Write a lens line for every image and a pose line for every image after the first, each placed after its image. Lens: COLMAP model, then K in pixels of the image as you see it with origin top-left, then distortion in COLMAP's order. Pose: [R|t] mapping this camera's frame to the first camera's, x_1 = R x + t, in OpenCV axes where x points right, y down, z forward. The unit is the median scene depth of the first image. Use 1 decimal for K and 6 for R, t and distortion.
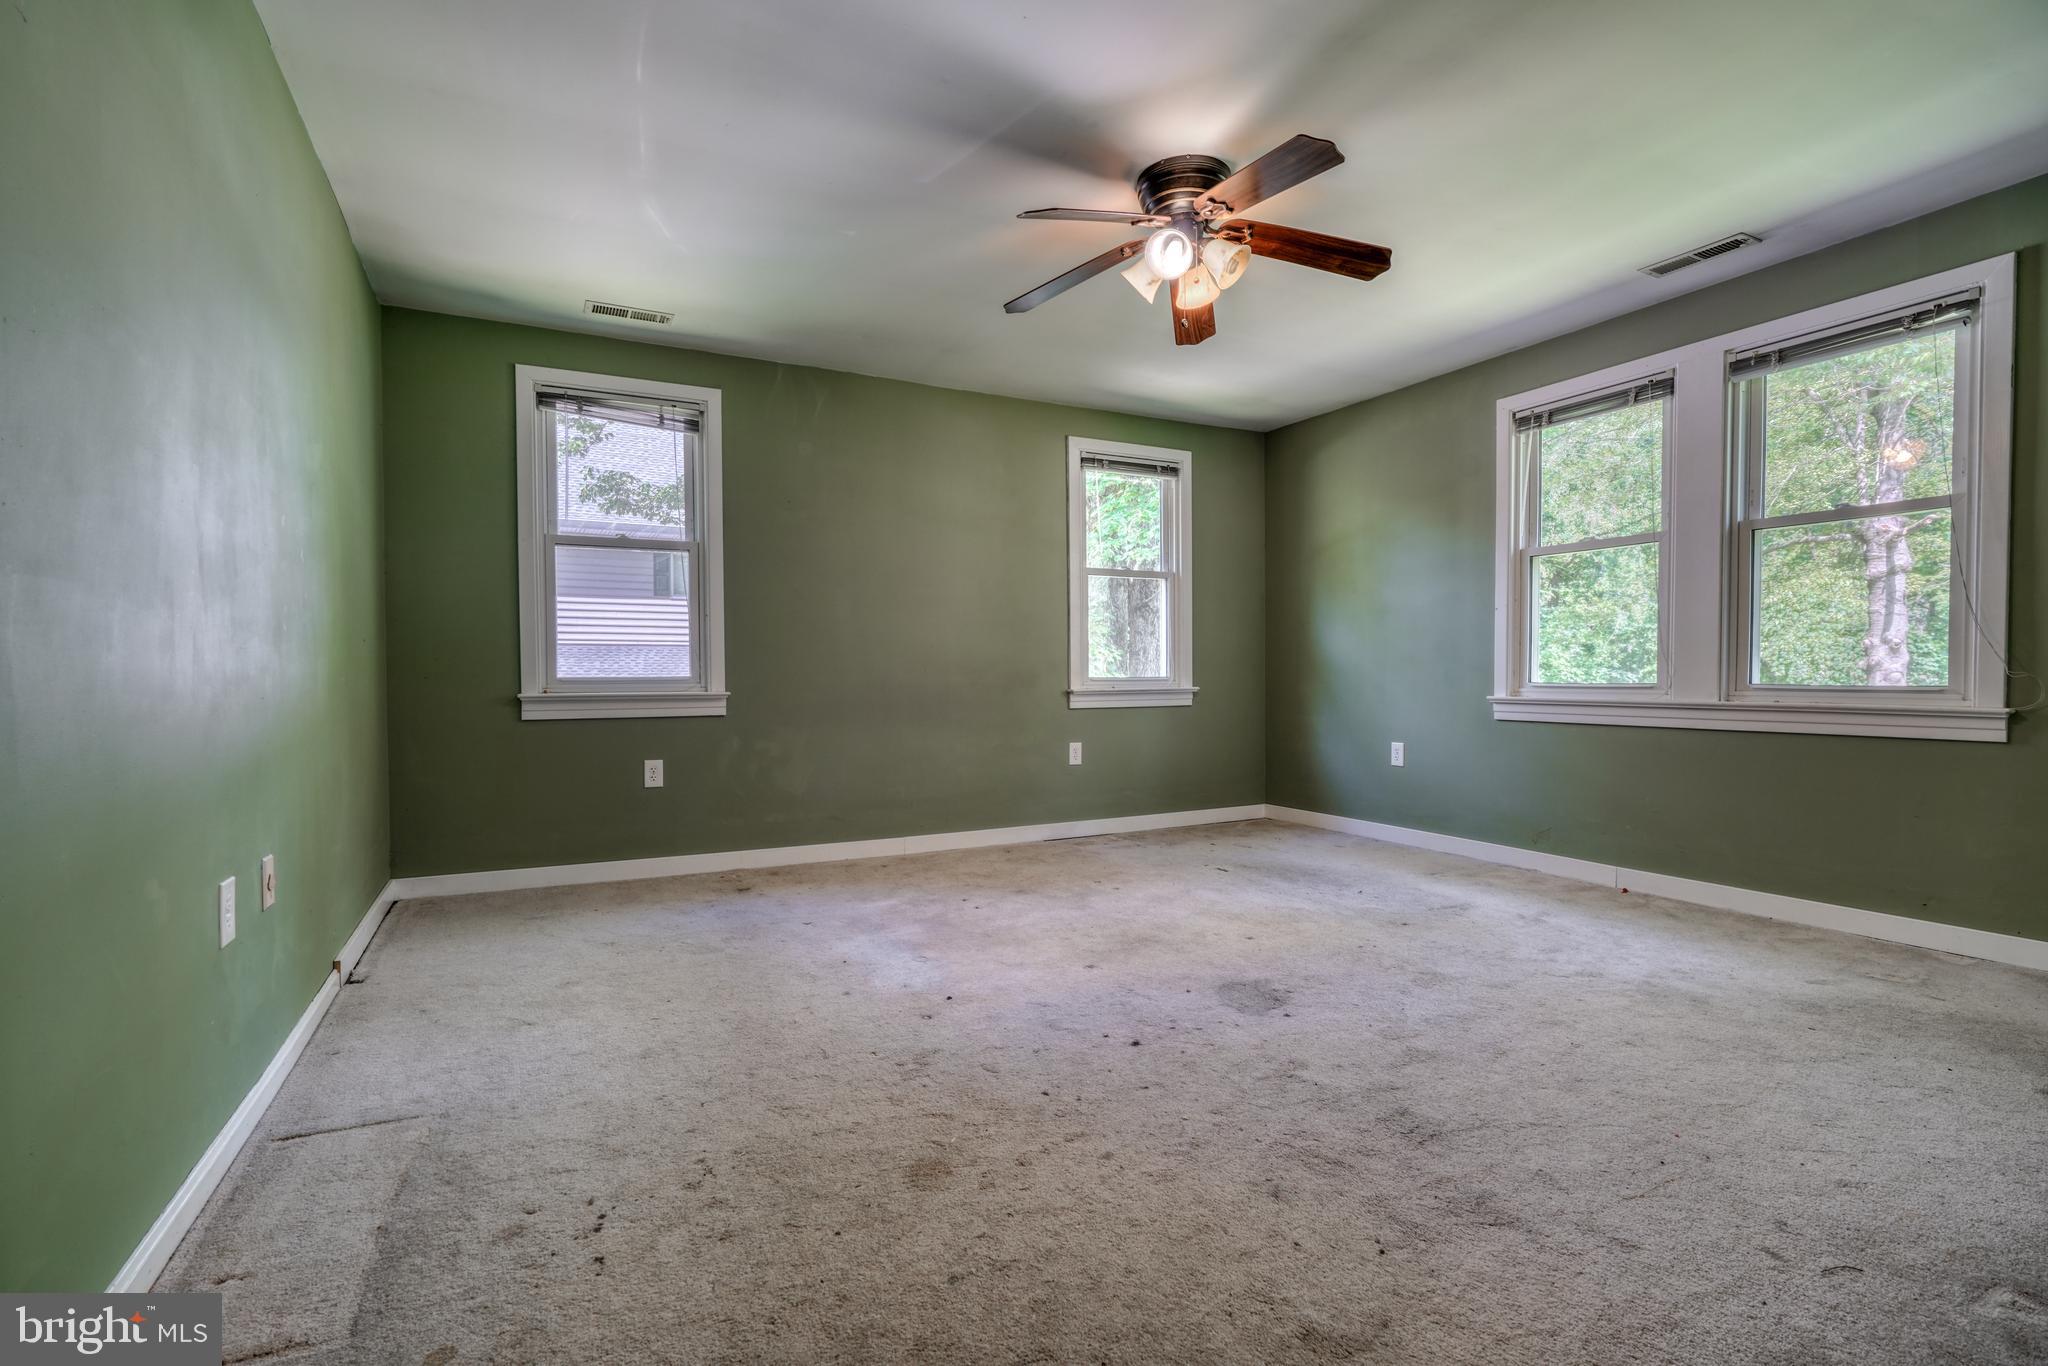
lens RADIAL K [[934.1, 0, 1007.0], [0, 934.1, 689.5], [0, 0, 1]] dist [-0.013378, 0.006667]
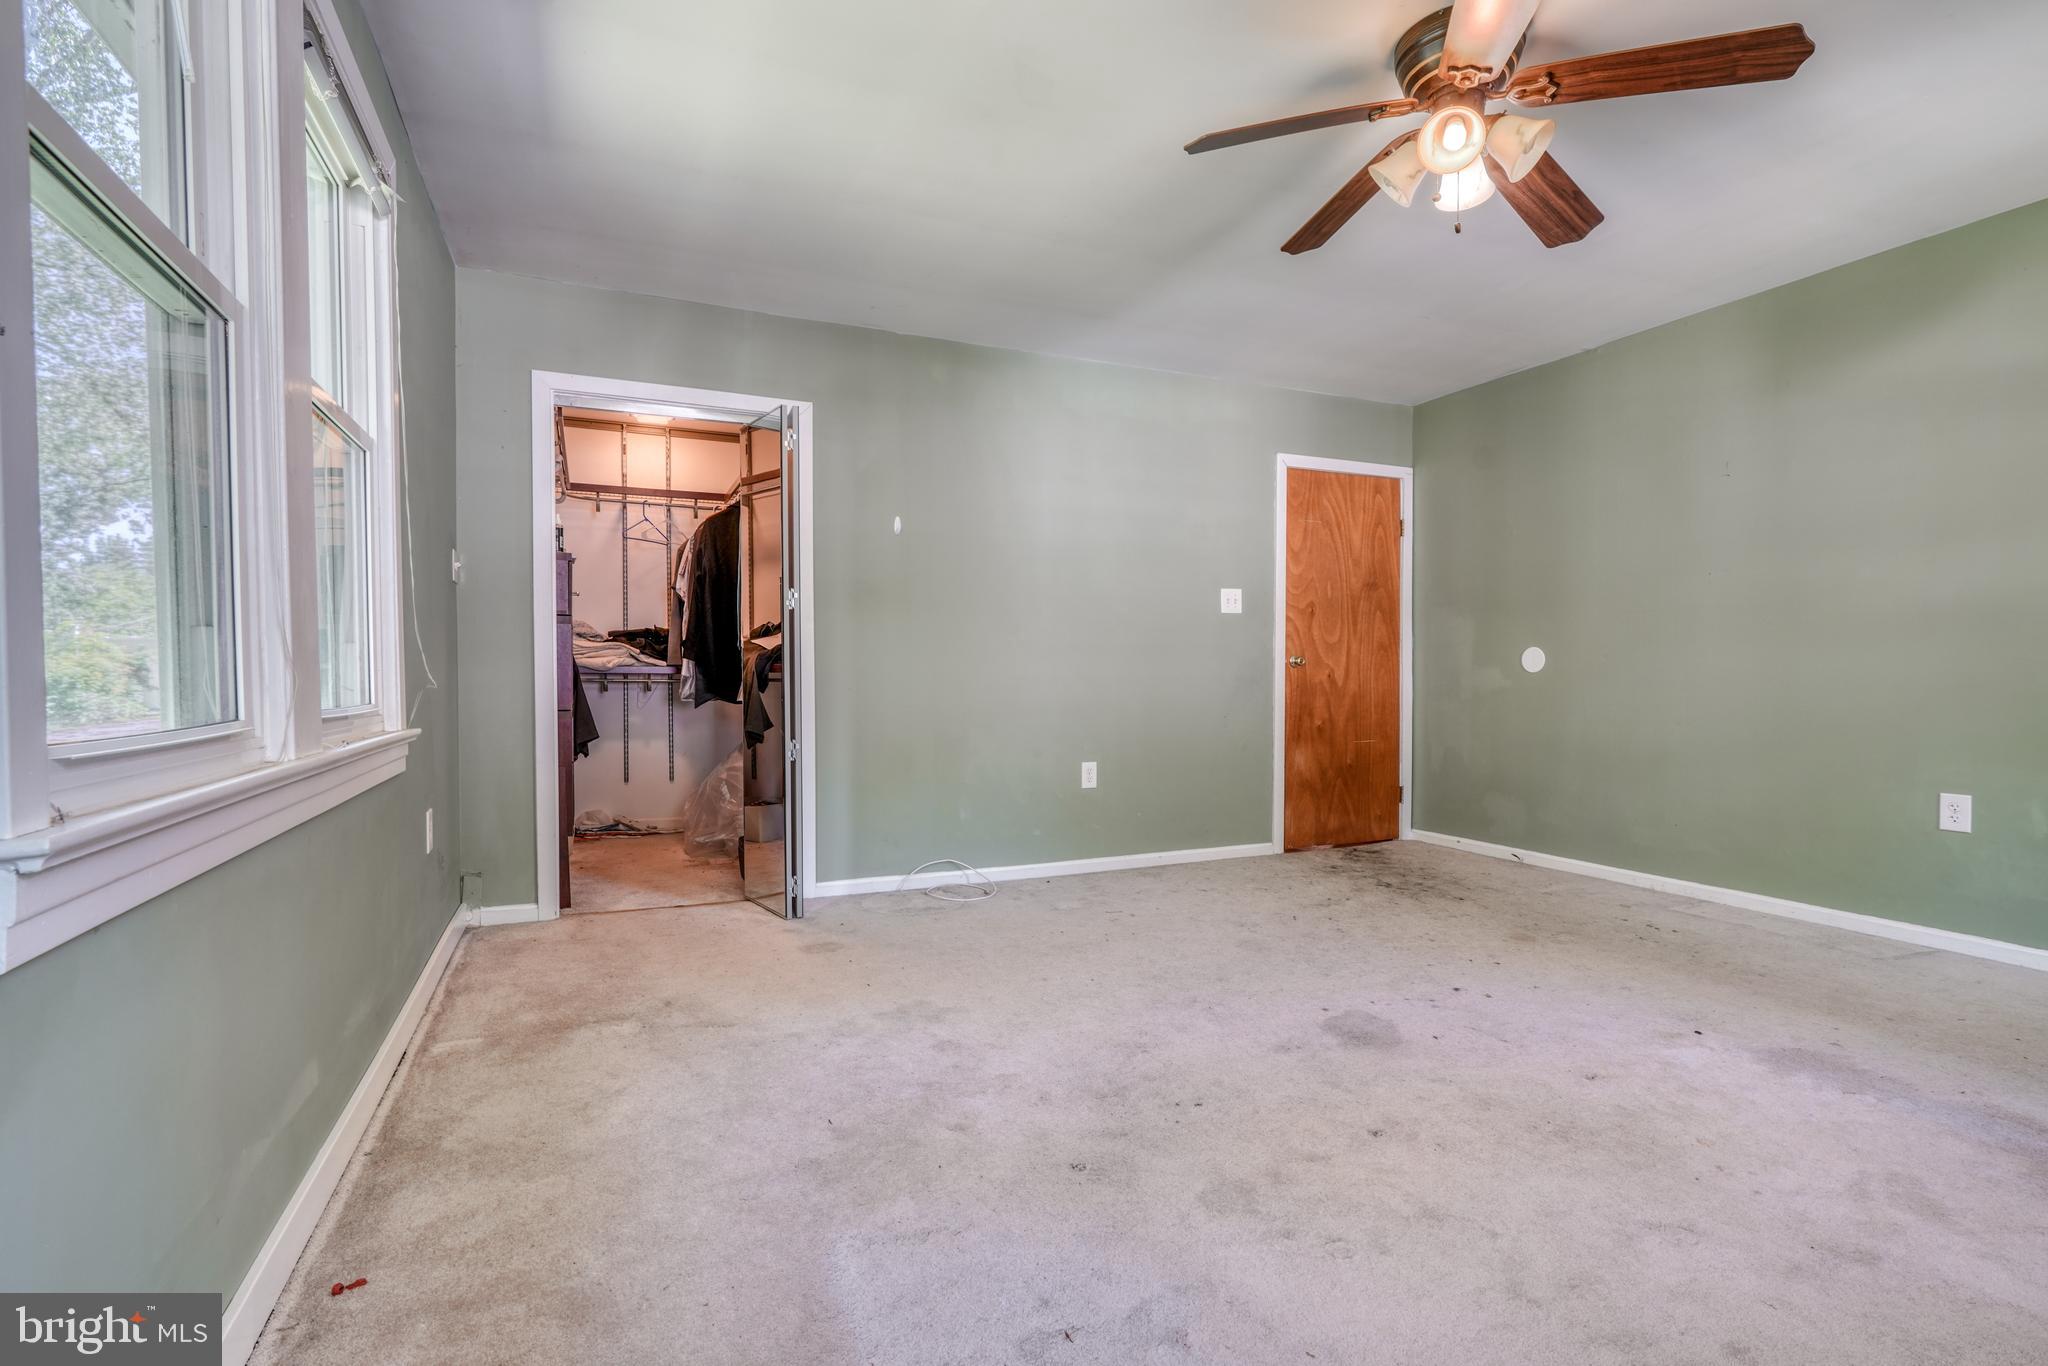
lens RADIAL K [[955.8, 0, 1013.6], [0, 955.8, 691.8], [0, 0, 1]] dist [-0.000773, 0.000138]
pose [[-0.998082, 0.005863, 0.061626, 0.497627], [0.008267, 0.999212, 0.038822, -0.040489], [-0.061350, 0.039257, -0.997344, 1.774065]]
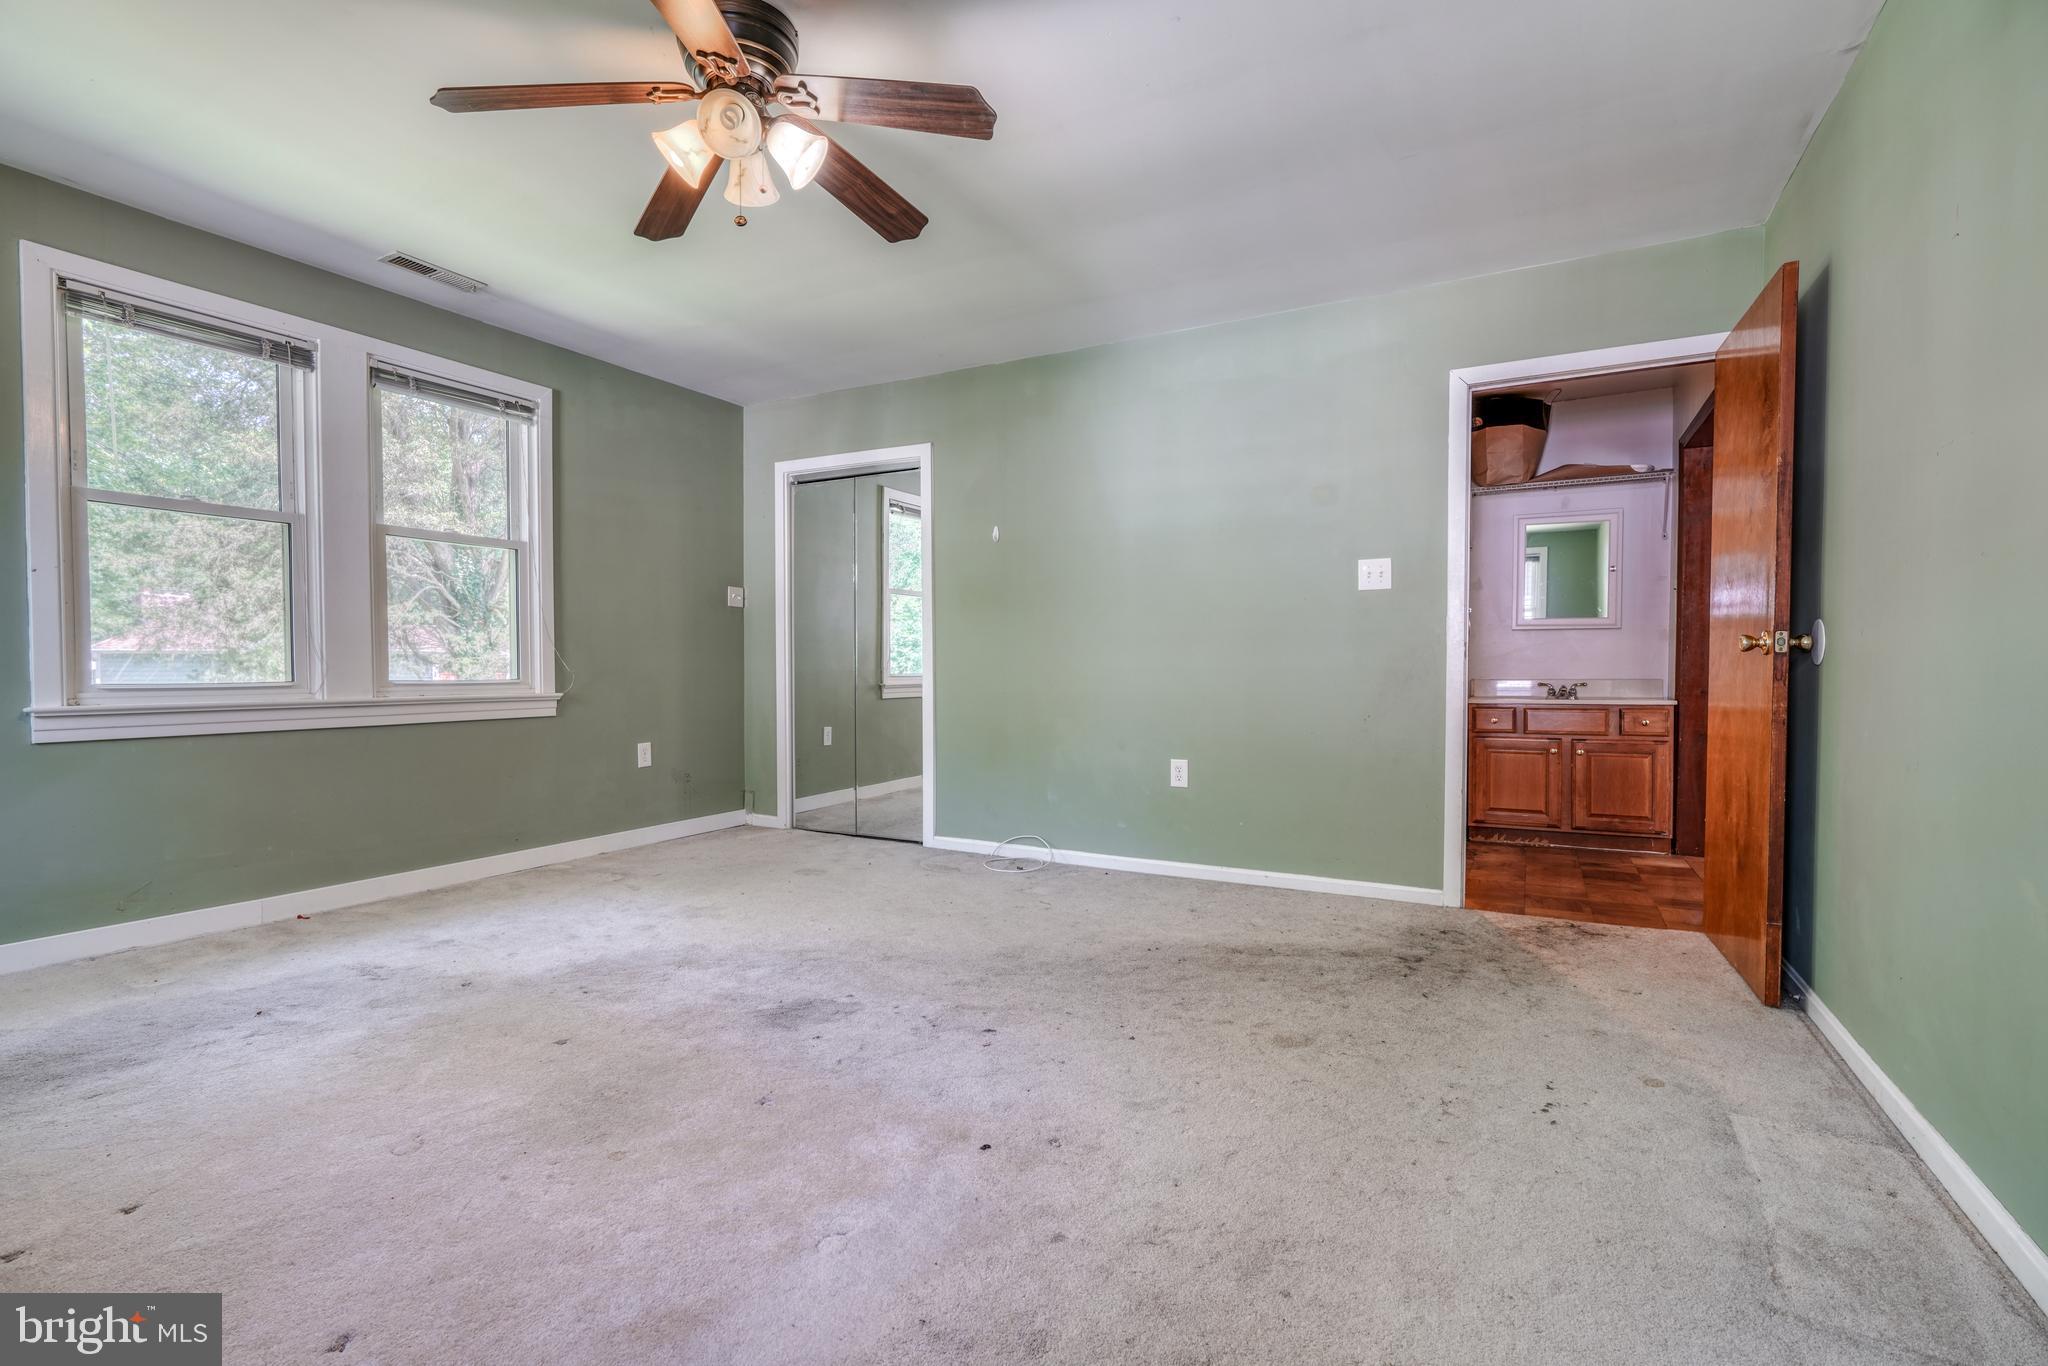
lens RADIAL K [[934.1, 0, 1007.0], [0, 934.1, 689.5], [0, 0, 1]] dist [-0.013378, 0.006667]
pose [[-0.559326, -0.016802, 0.828777, -0.568756], [0.017383, 0.999337, 0.031991, -0.021164], [-0.828765, 0.032300, -0.558663, 1.225359]]
